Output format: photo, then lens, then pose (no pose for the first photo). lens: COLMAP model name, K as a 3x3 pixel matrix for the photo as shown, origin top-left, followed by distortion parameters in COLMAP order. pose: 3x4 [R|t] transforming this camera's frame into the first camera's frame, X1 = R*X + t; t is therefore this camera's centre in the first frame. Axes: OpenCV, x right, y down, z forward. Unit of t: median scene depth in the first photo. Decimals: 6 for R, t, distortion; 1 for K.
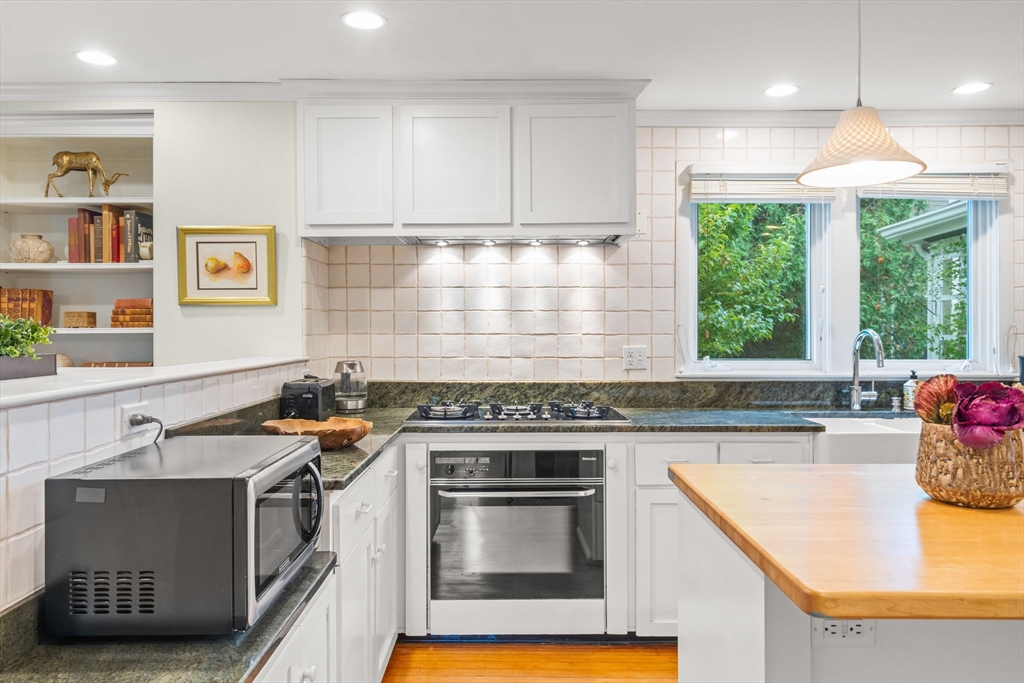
lens RADIAL K [[731.8, 0, 510.1], [0, 731.8, 343.5], [0, 0, 1]] dist [0.009483, 0.003104]
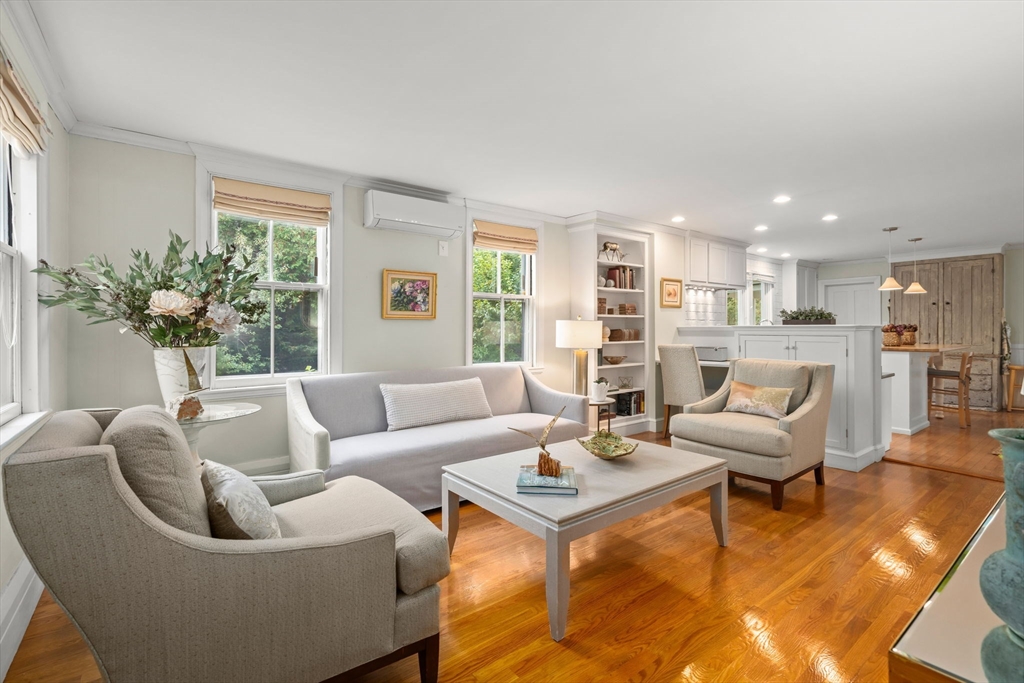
lens RADIAL K [[462.0, 0, 510.5], [0, 462.0, 333.9], [0, 0, 1]] dist [-0.003159, -0.000164]
pose [[0.793695, -0.005765, 0.608288, -1.802693], [0.008304, 0.999965, -0.001359, 0.041801], [-0.608259, 0.006130, 0.793715, -0.008854]]
